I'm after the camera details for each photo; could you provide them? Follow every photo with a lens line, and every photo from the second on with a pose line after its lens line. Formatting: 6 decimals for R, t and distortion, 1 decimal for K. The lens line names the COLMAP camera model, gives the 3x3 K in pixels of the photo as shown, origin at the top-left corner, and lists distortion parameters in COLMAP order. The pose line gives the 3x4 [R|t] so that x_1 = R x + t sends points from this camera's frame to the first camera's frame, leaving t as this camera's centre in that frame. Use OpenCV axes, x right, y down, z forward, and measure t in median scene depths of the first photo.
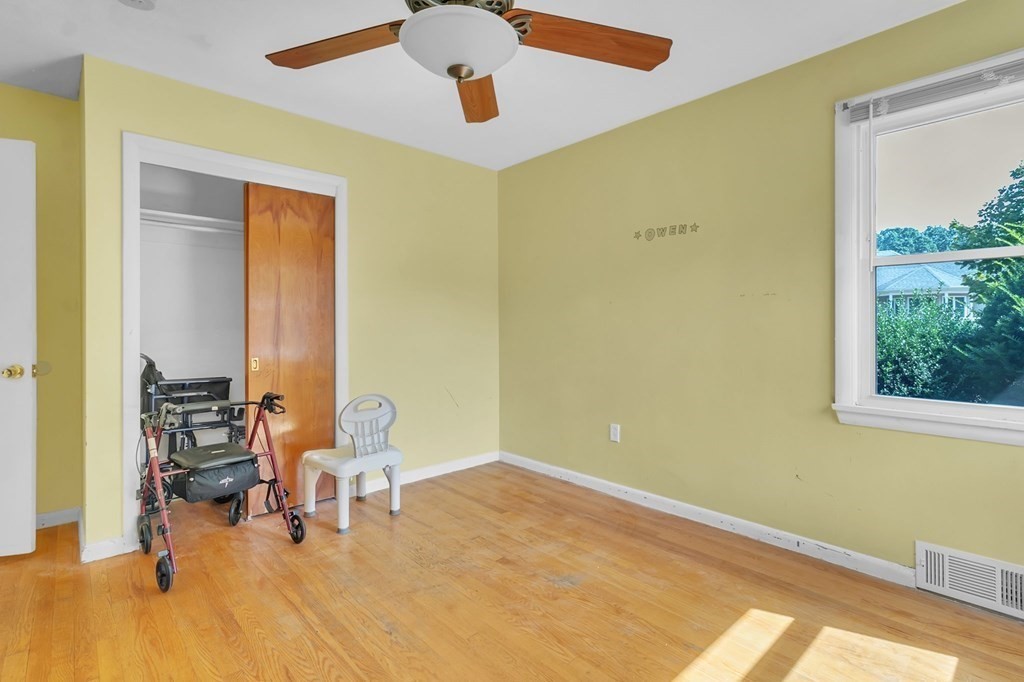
lens RADIAL K [[489.6, 0, 530.4], [0, 489.6, 330.1], [0, 0, 1]] dist [0.000015, -0.000048]
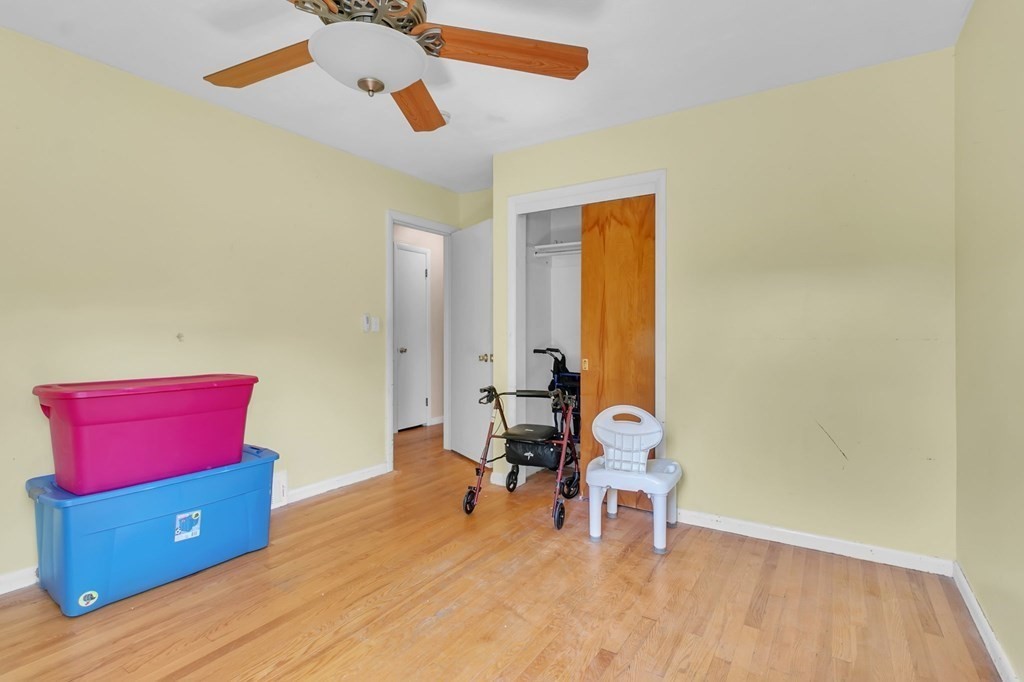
lens RADIAL K [[489.6, 0, 511.5], [0, 489.6, 335.4], [0, 0, 1]] dist [0.000015, -0.000048]
pose [[0.240762, 0.009033, -0.970542, 0.537296], [-0.012487, 0.999903, 0.006209, -0.002748], [0.970504, 0.010624, 0.240851, 0.605743]]
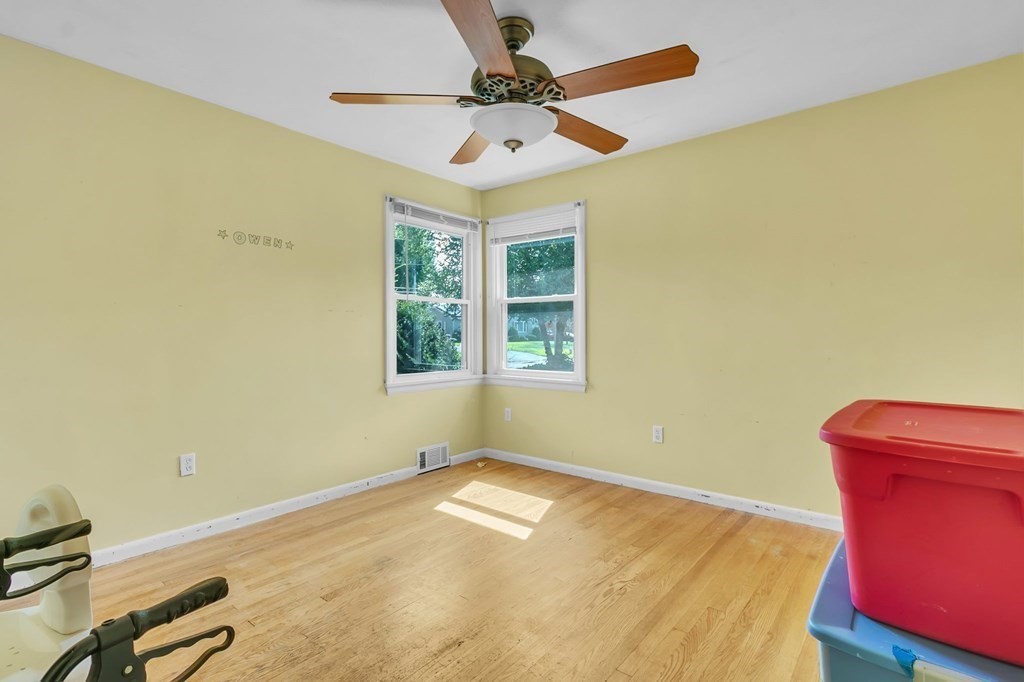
lens RADIAL K [[489.6, 0, 515.5], [0, 489.6, 335.6], [0, 0, 1]] dist [0.000015, -0.000048]
pose [[-0.130994, -0.004109, 0.991375, -0.874799], [0.009508, 0.999940, 0.005401, -0.007607], [-0.991338, 0.010134, -0.130947, 0.685138]]
